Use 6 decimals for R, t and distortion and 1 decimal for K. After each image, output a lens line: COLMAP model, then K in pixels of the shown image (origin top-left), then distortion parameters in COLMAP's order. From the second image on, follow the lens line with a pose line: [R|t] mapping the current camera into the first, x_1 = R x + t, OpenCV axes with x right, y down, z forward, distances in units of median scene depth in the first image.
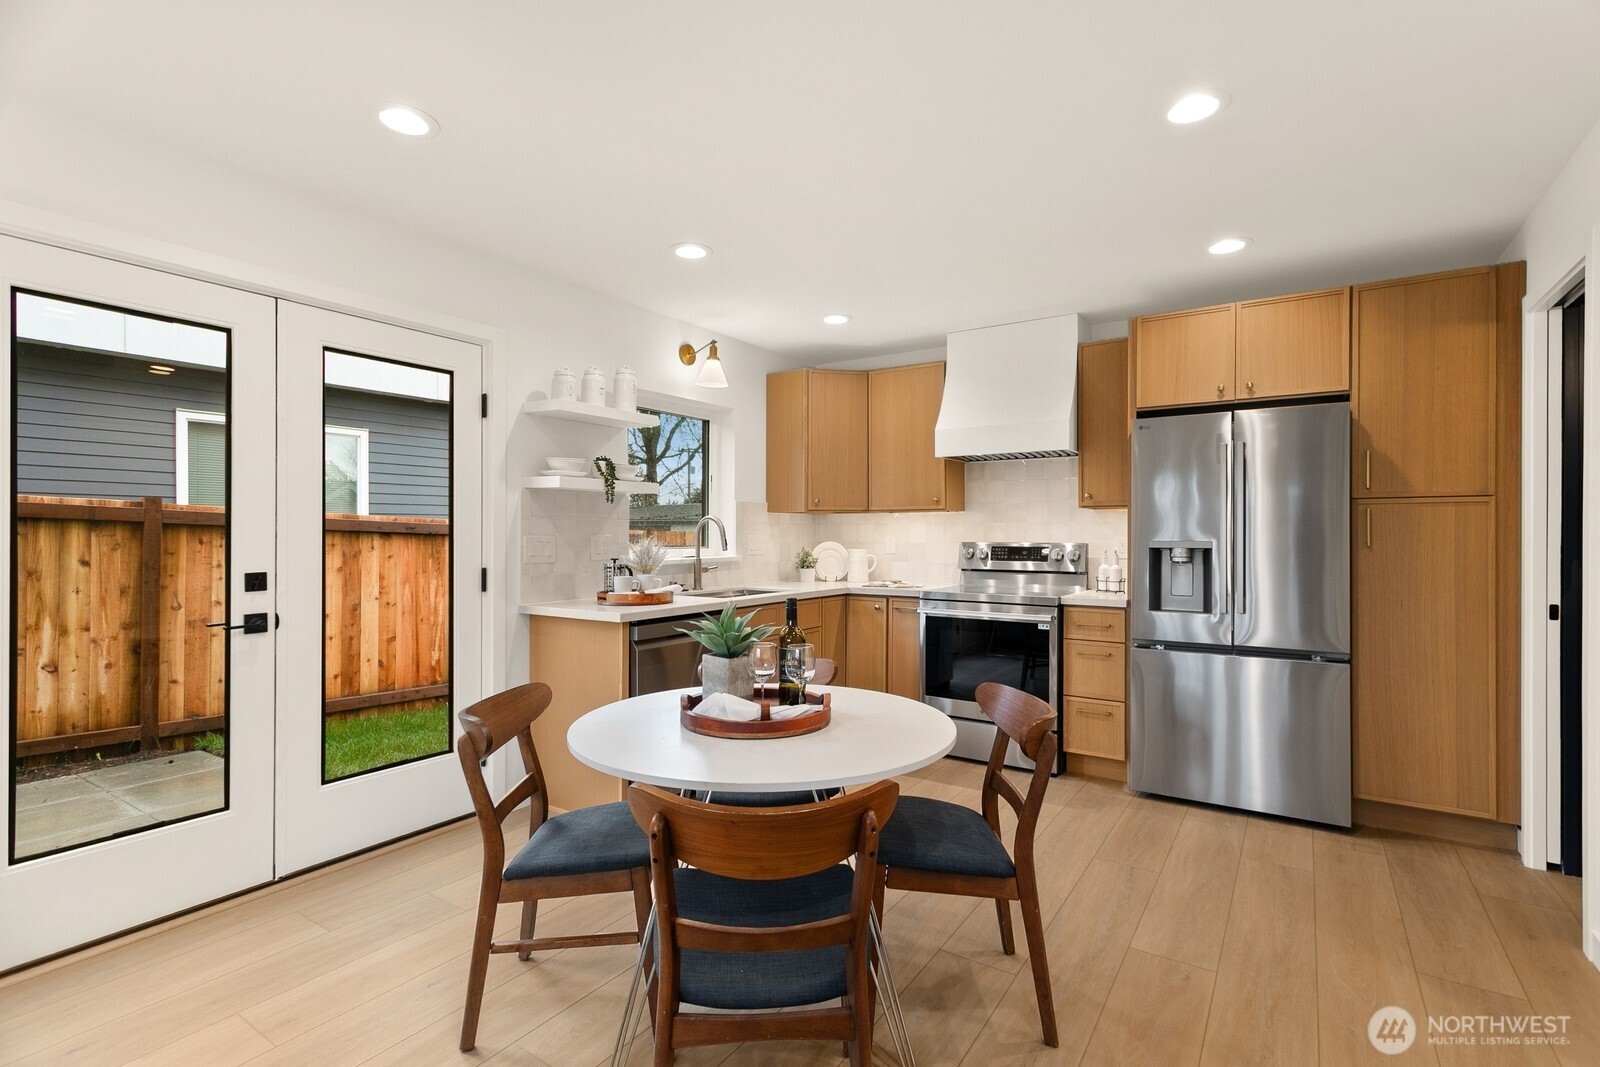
lens RADIAL K [[750.0, 0, 800.1], [0, 750.0, 531.2], [0, 0, 1]] dist [0.000967, -0.000602]
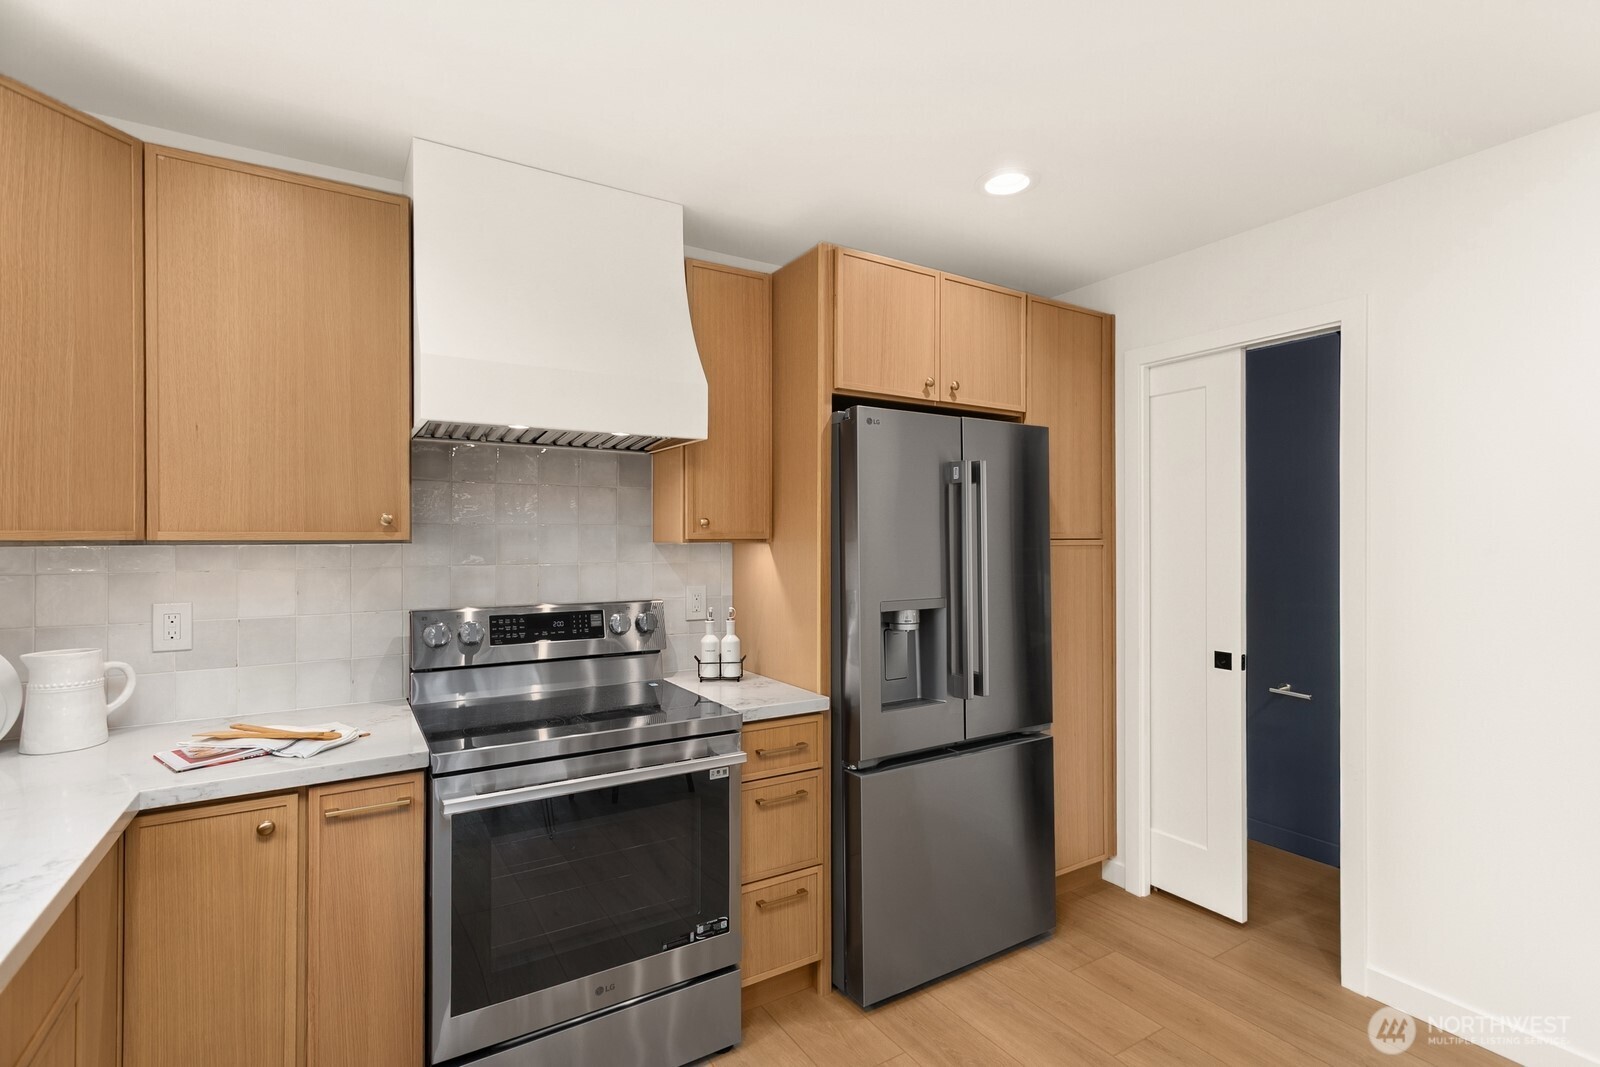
lens RADIAL K [[750.0, 0, 800.2], [0, 750.0, 537.6], [0, 0, 1]] dist [0.000967, -0.000602]
pose [[0.416987, 0.002006, 0.908910, -0.112813], [0.000241, 0.999997, -0.002318, -0.031769], [-0.908913, 0.001186, 0.416985, 0.643755]]
